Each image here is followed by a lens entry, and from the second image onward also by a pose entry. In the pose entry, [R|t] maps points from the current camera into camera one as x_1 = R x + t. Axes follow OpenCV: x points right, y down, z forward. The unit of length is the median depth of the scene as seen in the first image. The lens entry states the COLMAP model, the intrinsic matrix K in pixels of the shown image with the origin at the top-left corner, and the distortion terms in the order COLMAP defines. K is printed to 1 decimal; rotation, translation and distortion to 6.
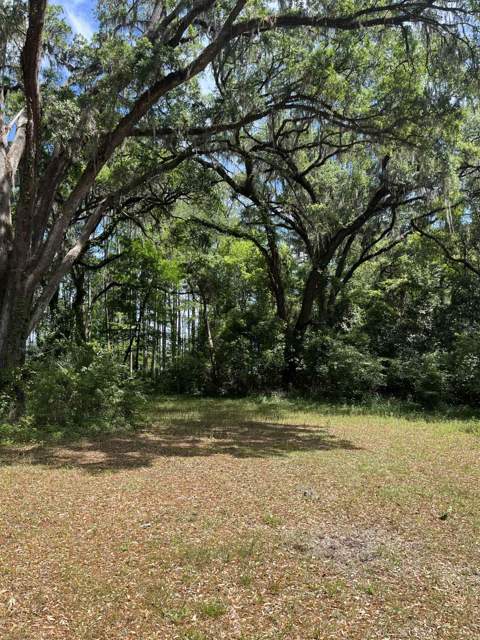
lens RADIAL K [[478.5, 0, 238.7], [0, 478.5, 322.2], [0, 0, 1]] dist [0.010123, -0.020814]
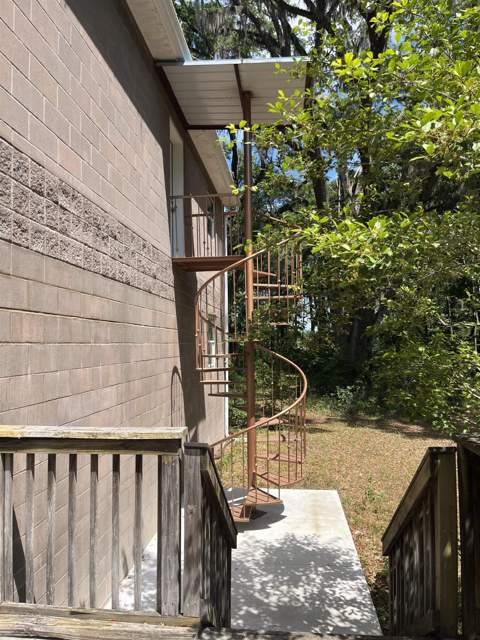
lens RADIAL K [[478.5, 0, 241.5], [0, 478.5, 322.3], [0, 0, 1]] dist [0.010123, -0.020814]
pose [[0.767563, -0.023060, -0.640559, 0.257354], [0.056470, 0.997900, 0.031741, -0.135434], [0.638481, -0.060536, 0.767253, -0.496575]]
